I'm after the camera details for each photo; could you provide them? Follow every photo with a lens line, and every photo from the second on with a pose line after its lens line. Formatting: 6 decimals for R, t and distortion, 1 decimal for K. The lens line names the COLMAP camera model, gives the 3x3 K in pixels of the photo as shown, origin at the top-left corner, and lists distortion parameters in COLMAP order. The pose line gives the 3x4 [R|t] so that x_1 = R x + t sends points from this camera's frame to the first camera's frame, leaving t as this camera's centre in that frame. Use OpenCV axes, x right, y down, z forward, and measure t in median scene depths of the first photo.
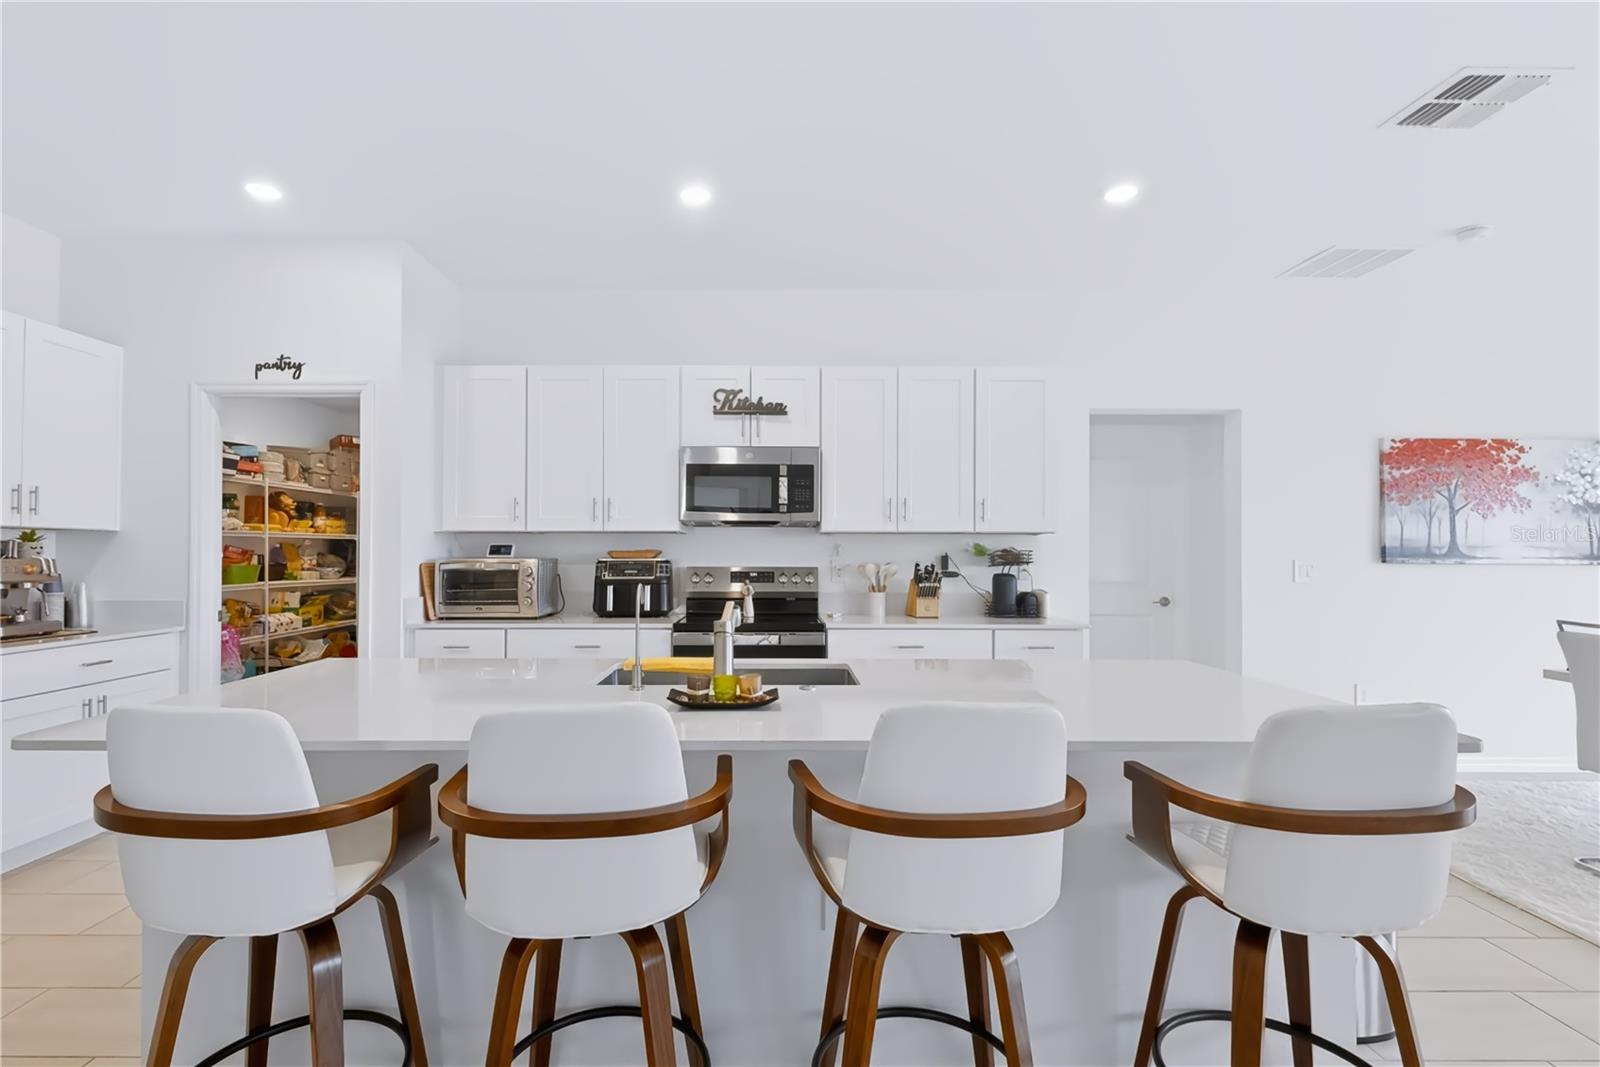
lens RADIAL K [[736.8, 0, 777.6], [0, 736.8, 539.4], [0, 0, 1]] dist [0.000748, 0.000471]
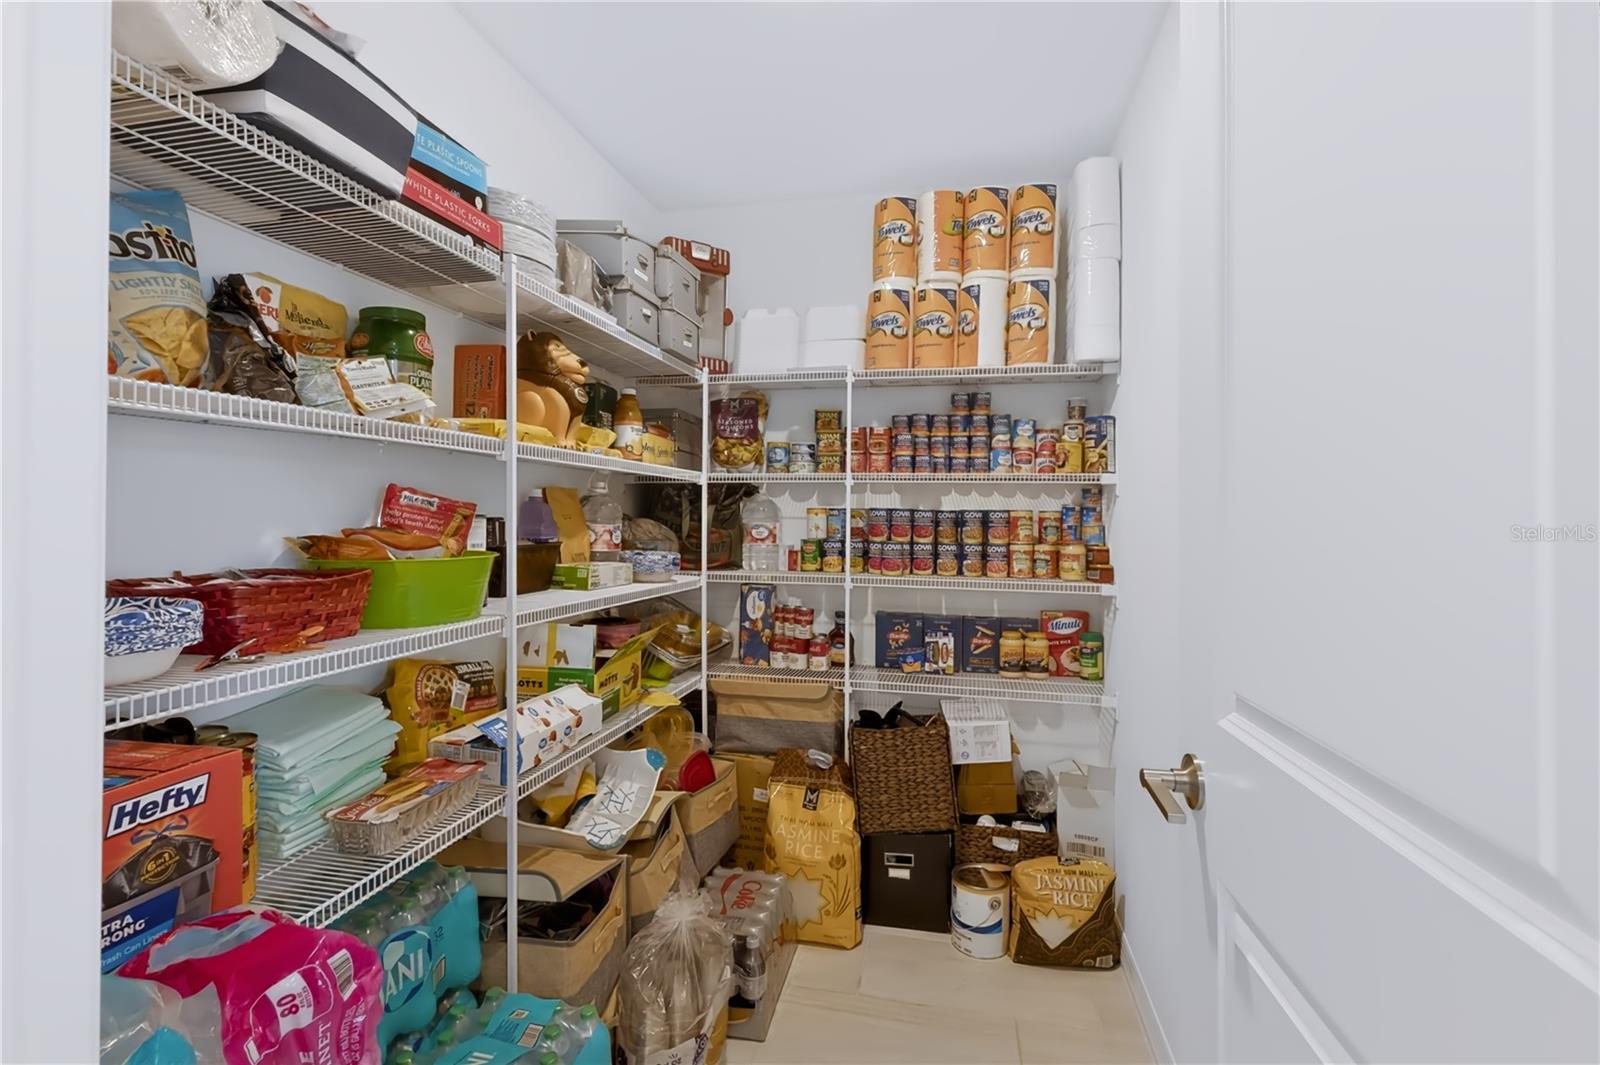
lens RADIAL K [[736.8, 0, 803.3], [0, 736.8, 519.3], [0, 0, 1]] dist [0.000748, 0.000471]
pose [[0.974762, 0.011881, -0.222931, -0.583253], [-0.007778, 0.999784, 0.019274, 0.016806], [0.223112, -0.017054, 0.974644, 0.838246]]
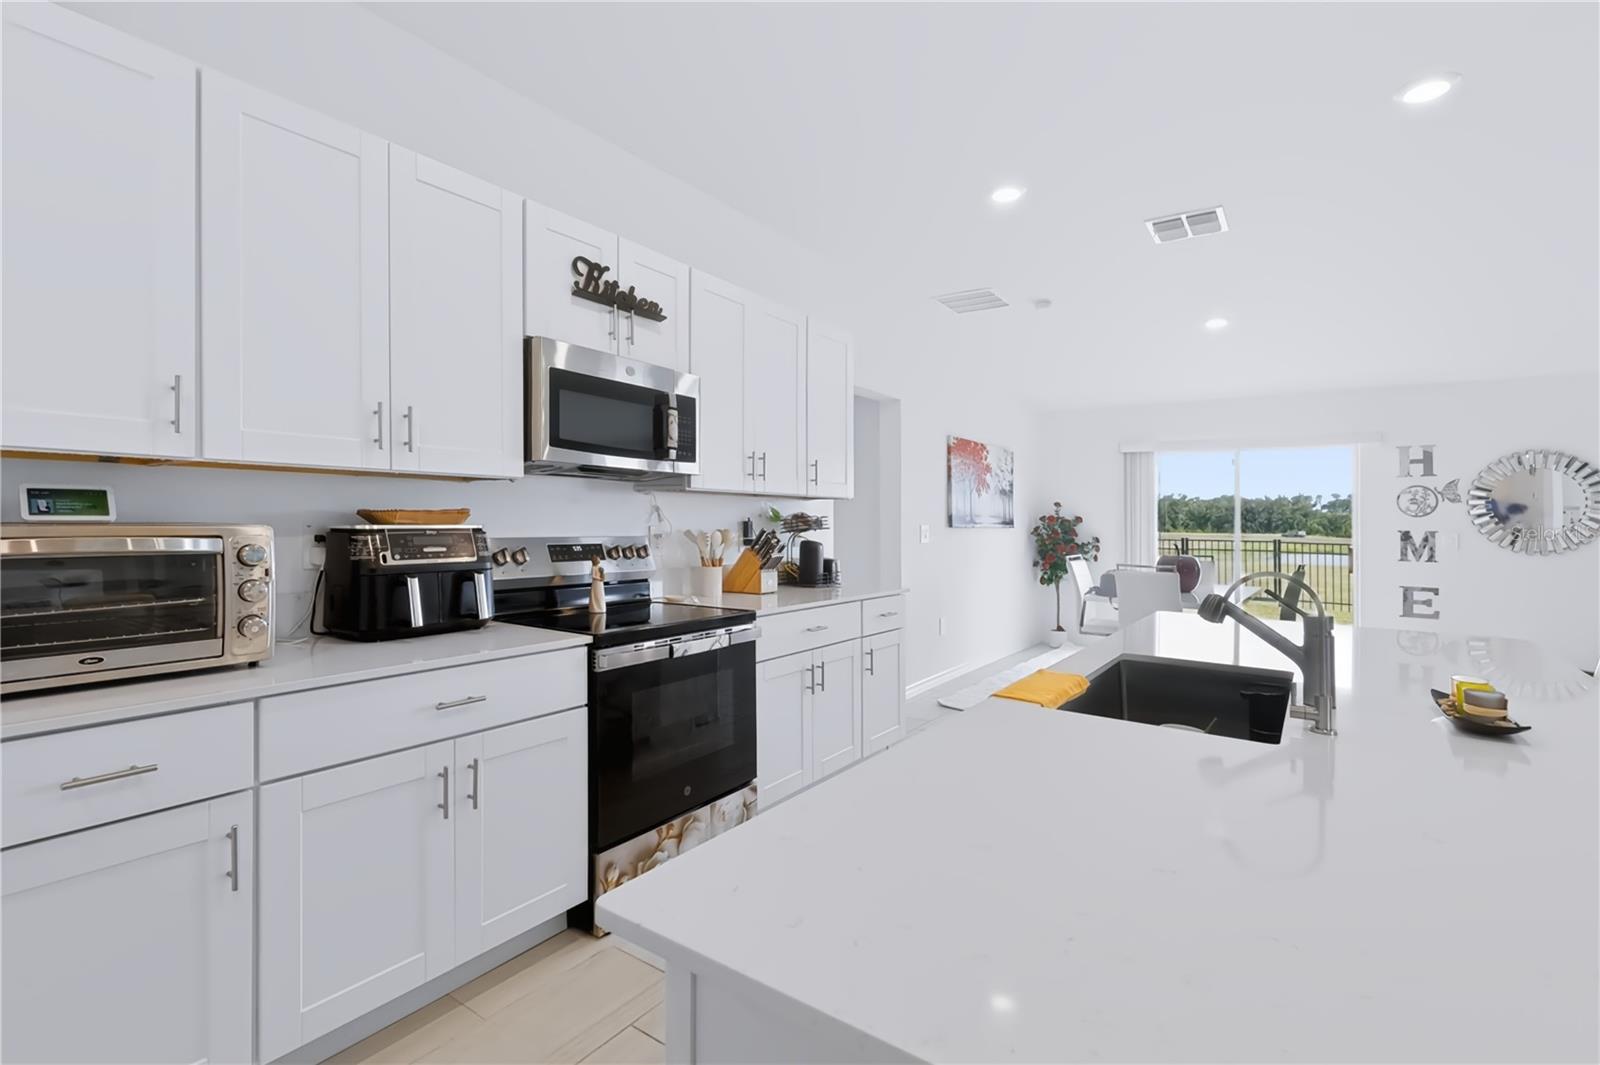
lens RADIAL K [[736.8, 0, 784.4], [0, 736.8, 506.5], [0, 0, 1]] dist [0.000748, 0.000471]
pose [[0.584453, 0.019786, 0.811186, -0.471270], [-0.025273, 0.999662, -0.006174, 0.009576], [-0.811034, -0.016893, 0.584756, 0.470746]]
